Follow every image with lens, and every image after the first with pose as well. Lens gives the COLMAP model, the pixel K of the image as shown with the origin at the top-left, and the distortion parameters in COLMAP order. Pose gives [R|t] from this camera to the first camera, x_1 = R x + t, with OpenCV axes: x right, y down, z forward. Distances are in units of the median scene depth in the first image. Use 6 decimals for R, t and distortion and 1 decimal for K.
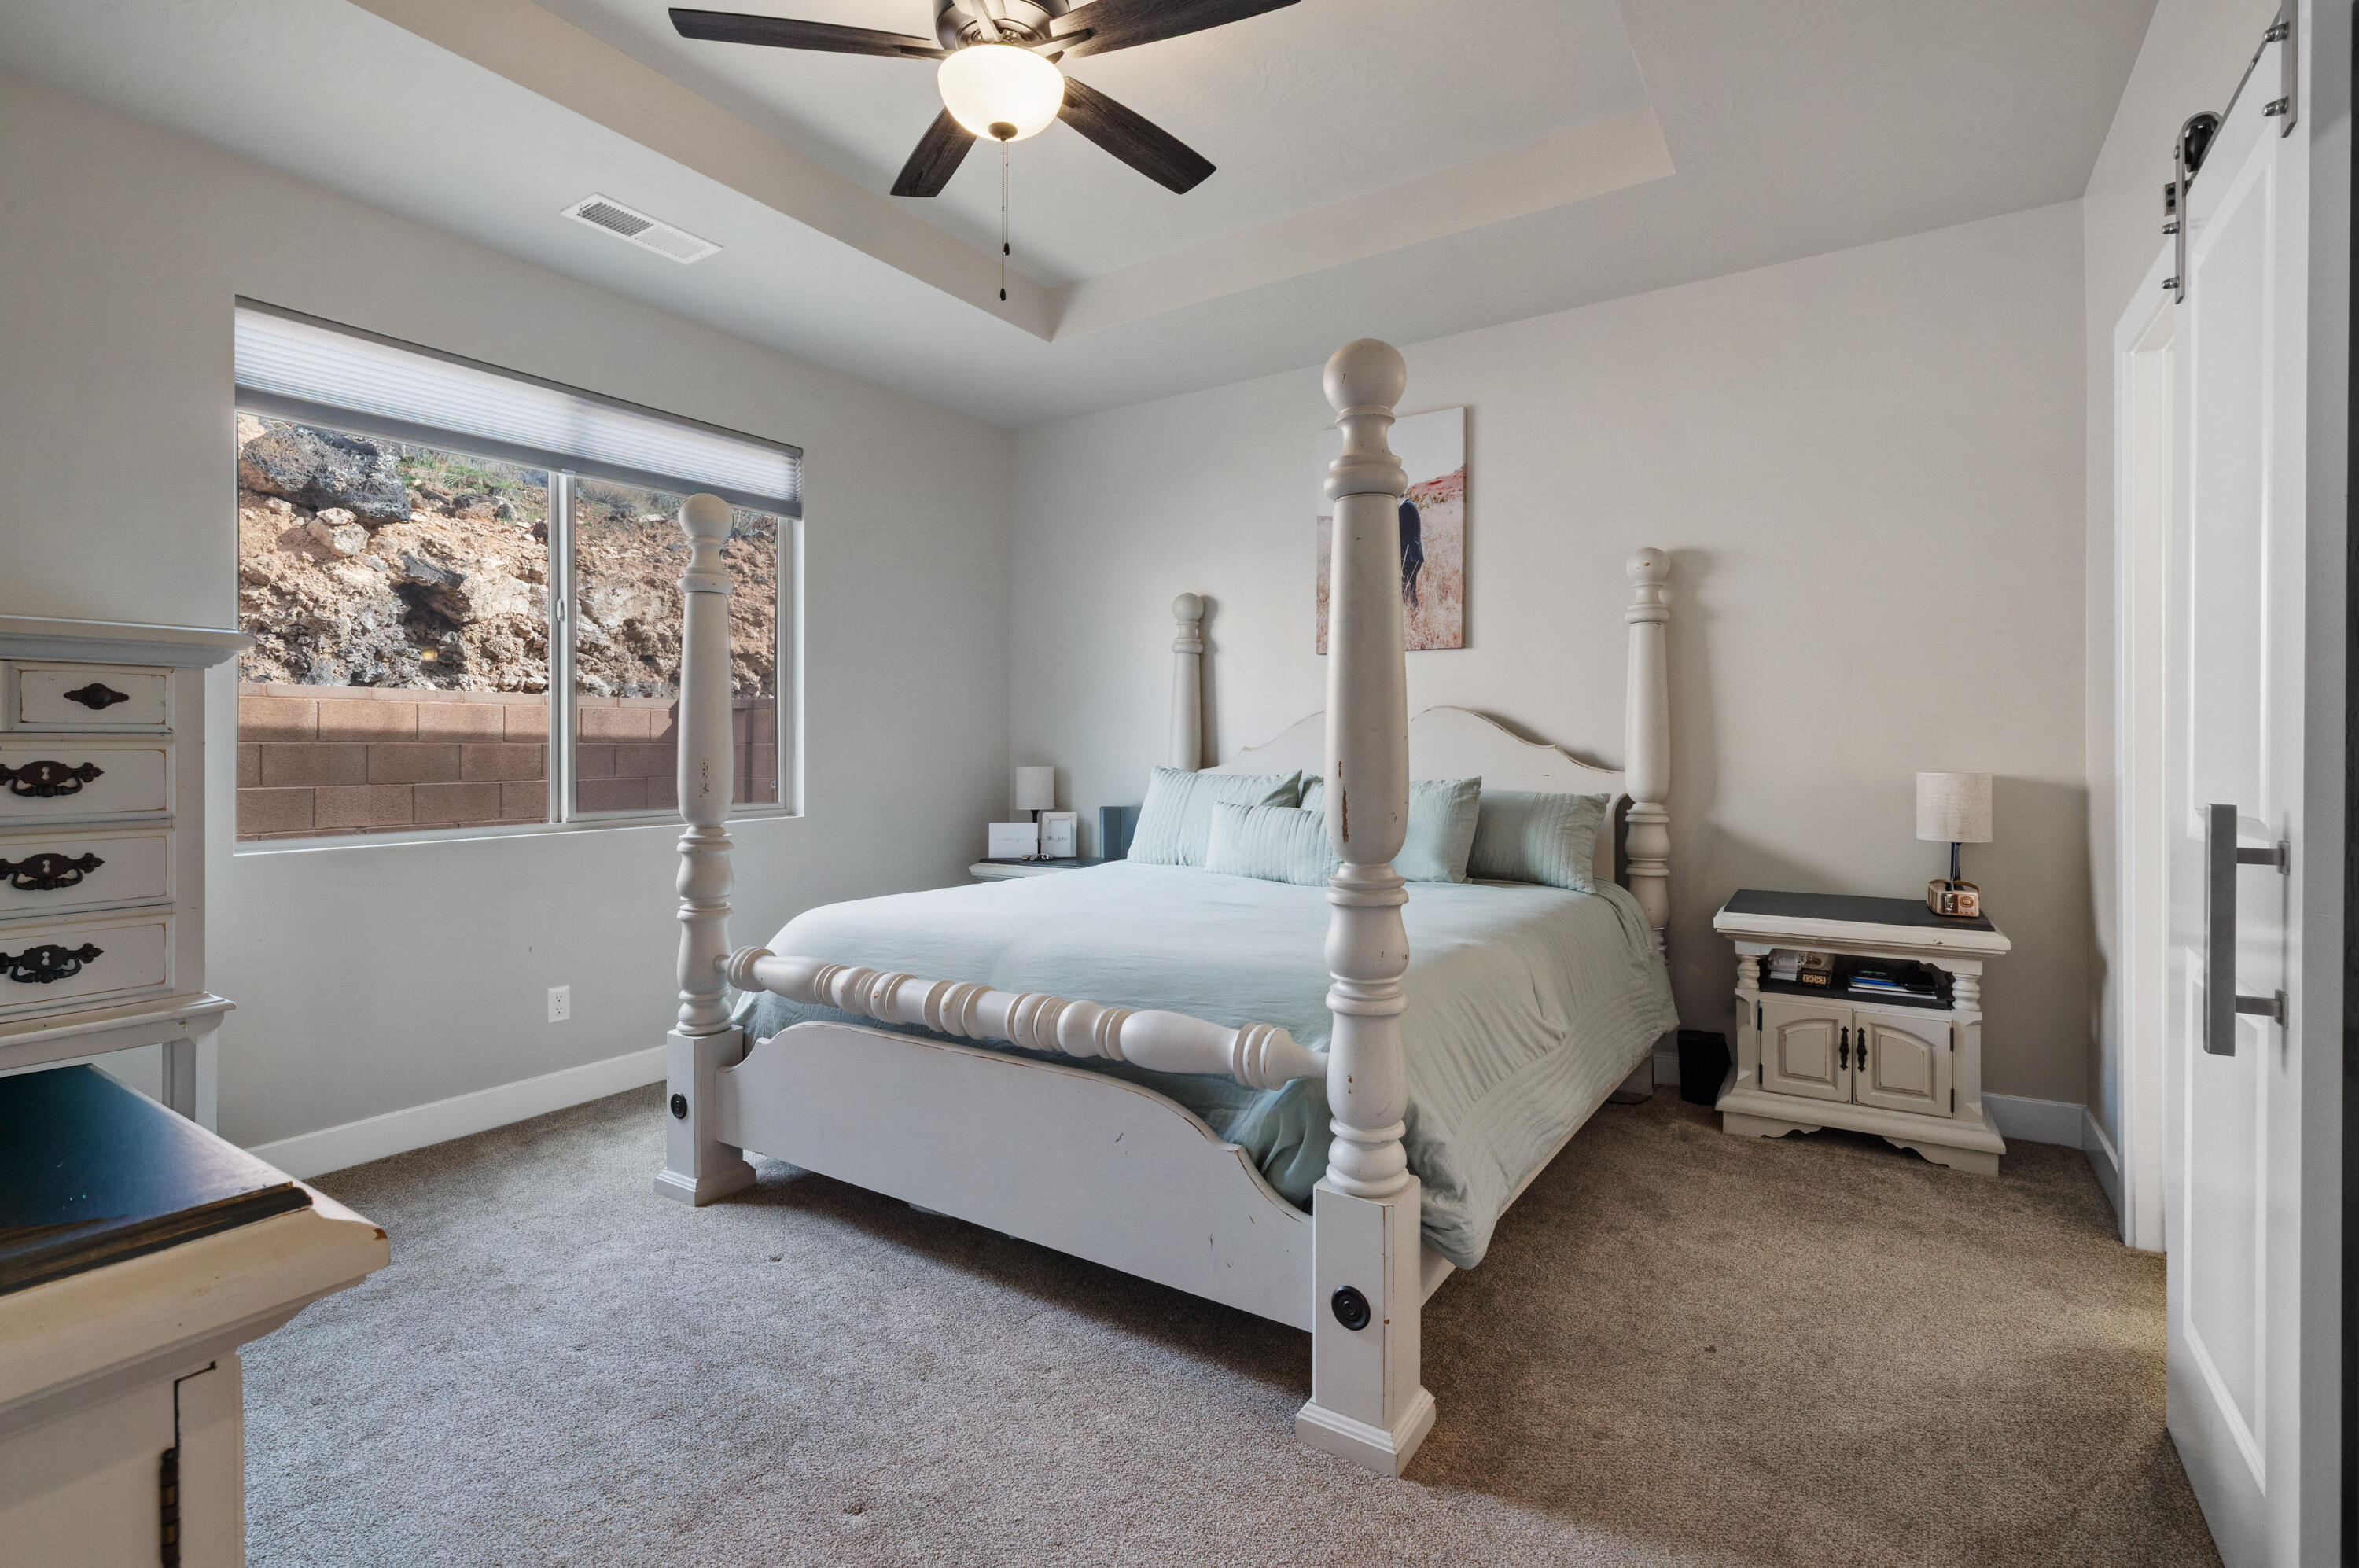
lens RADIAL K [[1076.4, 0, 1171.1], [0, 1076.4, 759.8], [0, 0, 1]] dist [0.003626, -0.000024]
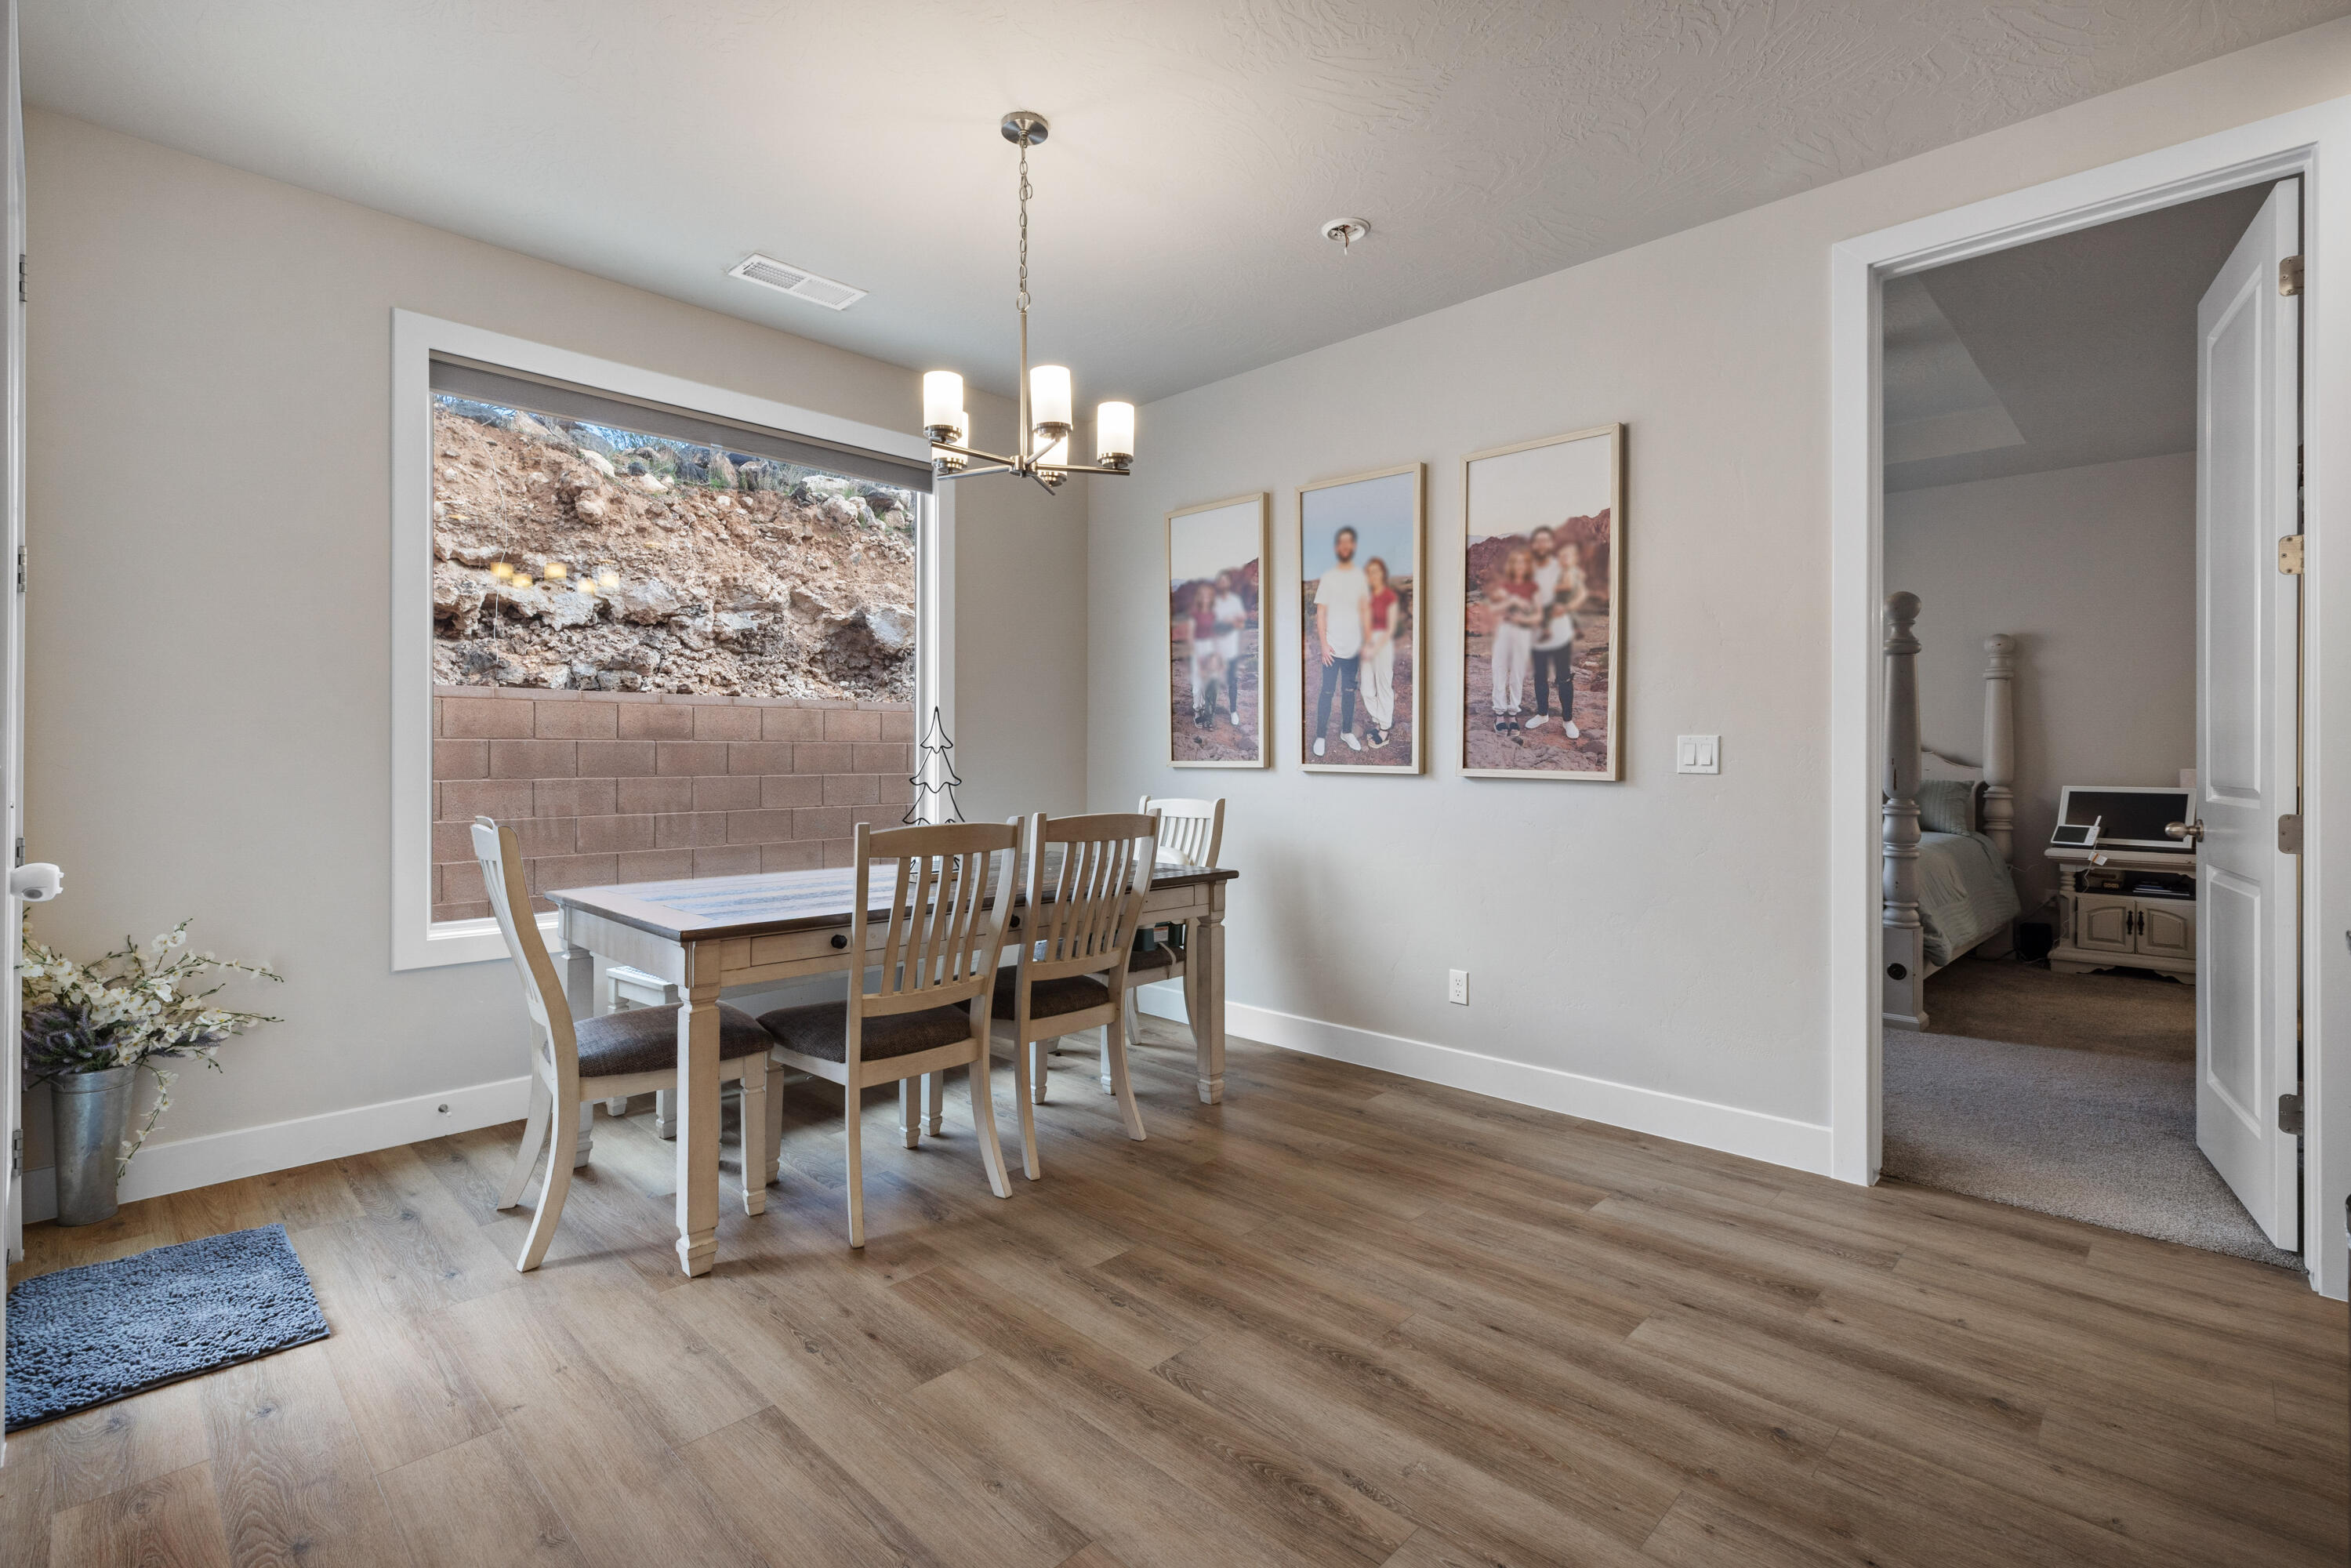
lens RADIAL K [[1072.8, 0, 1167.2], [0, 1072.8, 759.9], [0, 0, 1]] dist [0.003626, -0.000024]
pose [[0.981663, 0.004678, -0.190566, -0.578878], [-0.004464, 0.999989, 0.001550, 0.002208], [0.190571, -0.000671, 0.981673, -1.011128]]
